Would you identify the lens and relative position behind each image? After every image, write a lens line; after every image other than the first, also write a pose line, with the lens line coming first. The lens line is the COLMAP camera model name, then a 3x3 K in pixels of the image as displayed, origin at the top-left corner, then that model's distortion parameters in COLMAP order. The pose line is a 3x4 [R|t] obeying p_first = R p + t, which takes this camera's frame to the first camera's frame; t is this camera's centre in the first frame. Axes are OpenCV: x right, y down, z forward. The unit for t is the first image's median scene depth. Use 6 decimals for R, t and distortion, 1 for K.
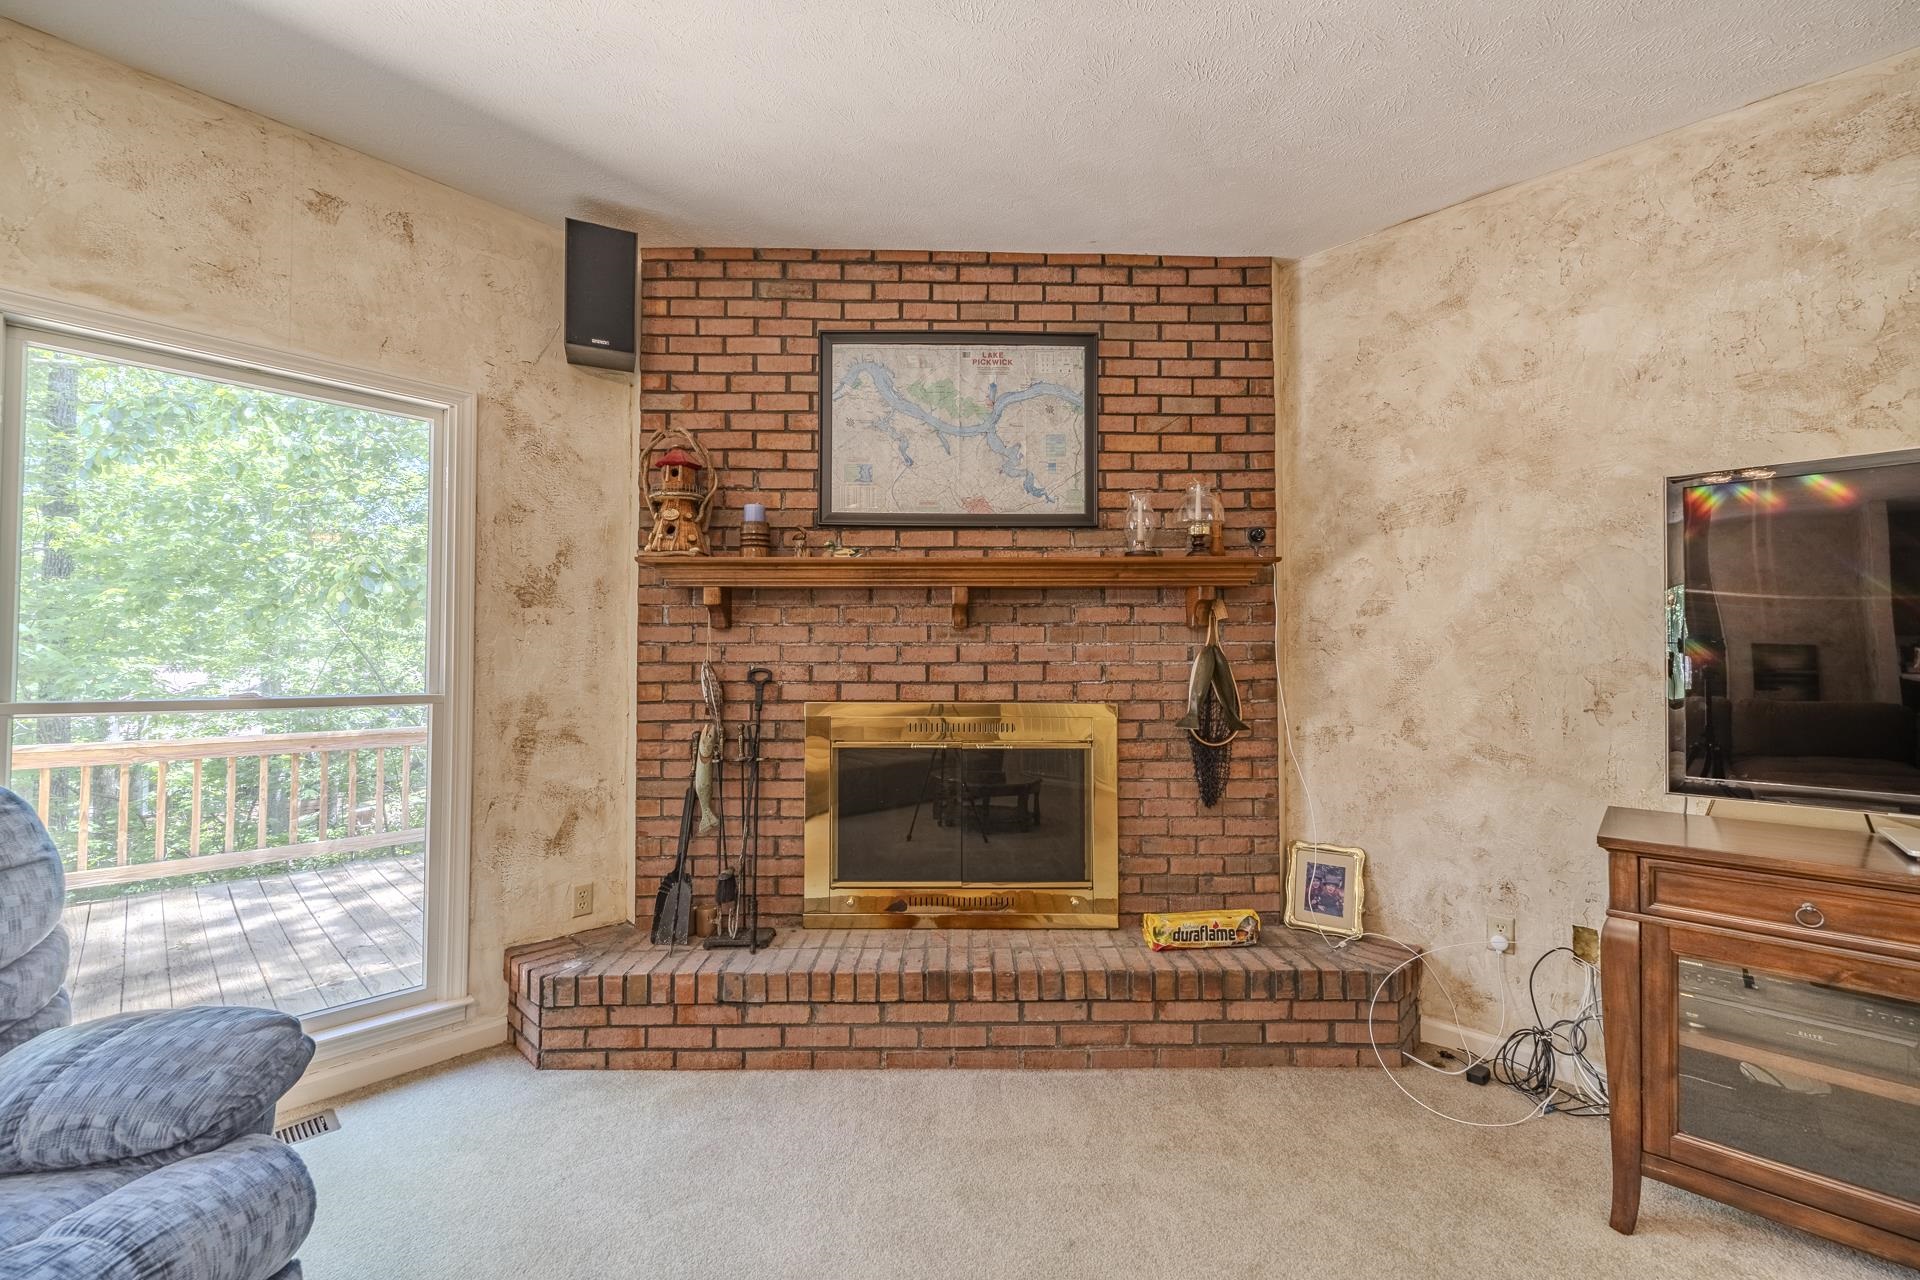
lens RADIAL K [[773.1, 0, 956.2], [0, 773.1, 643.3], [0, 0, 1]] dist [-0.002543, -0.000703]
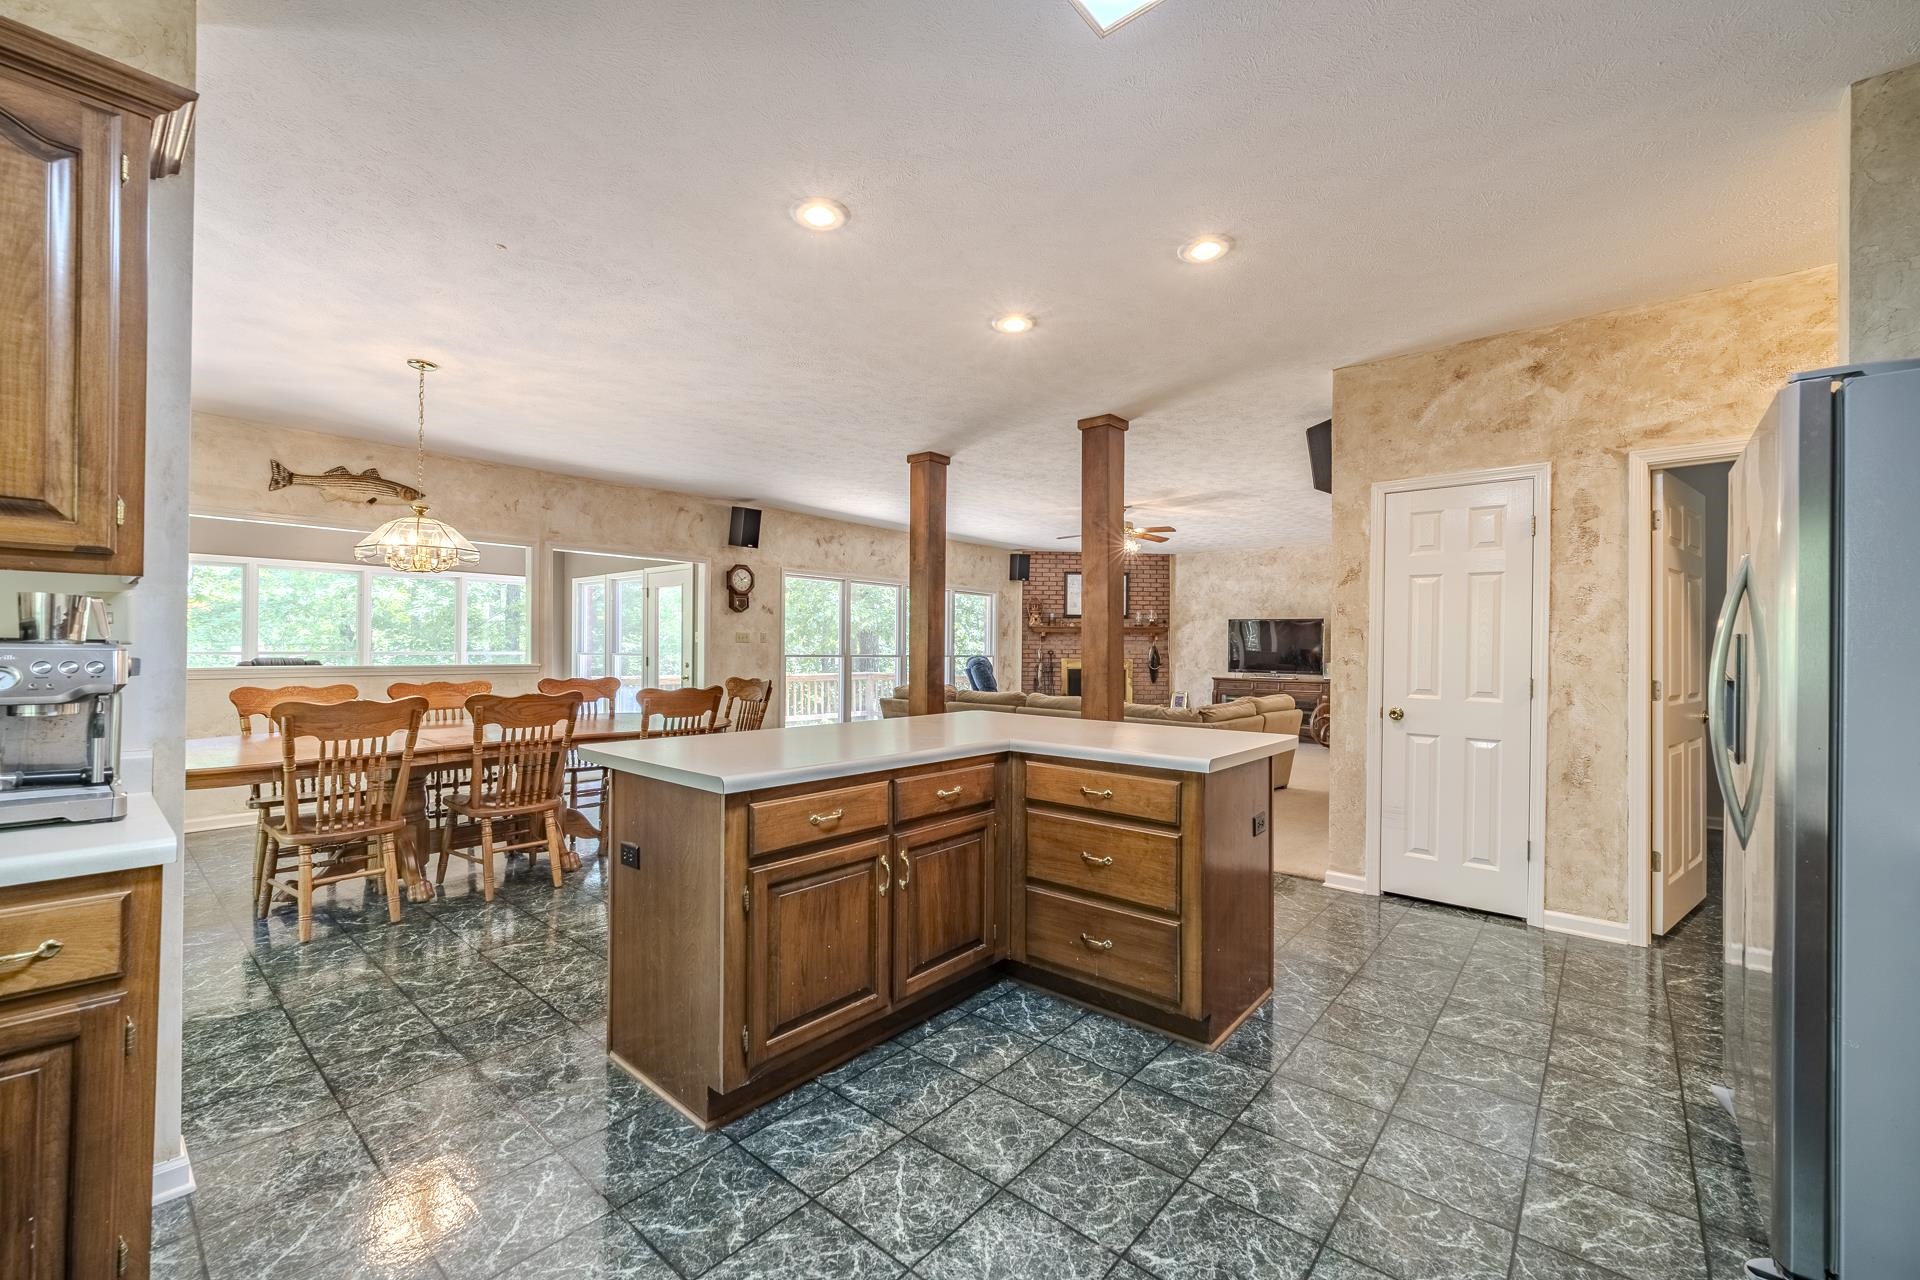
lens RADIAL K [[773.1, 0, 956.2], [0, 773.1, 643.3], [0, 0, 1]] dist [-0.002543, -0.000703]
pose [[0.998835, 0.007563, 0.047664, -1.011671], [-0.008324, 0.999841, 0.015795, -0.072564], [-0.047537, -0.016173, 0.998739, -3.360292]]
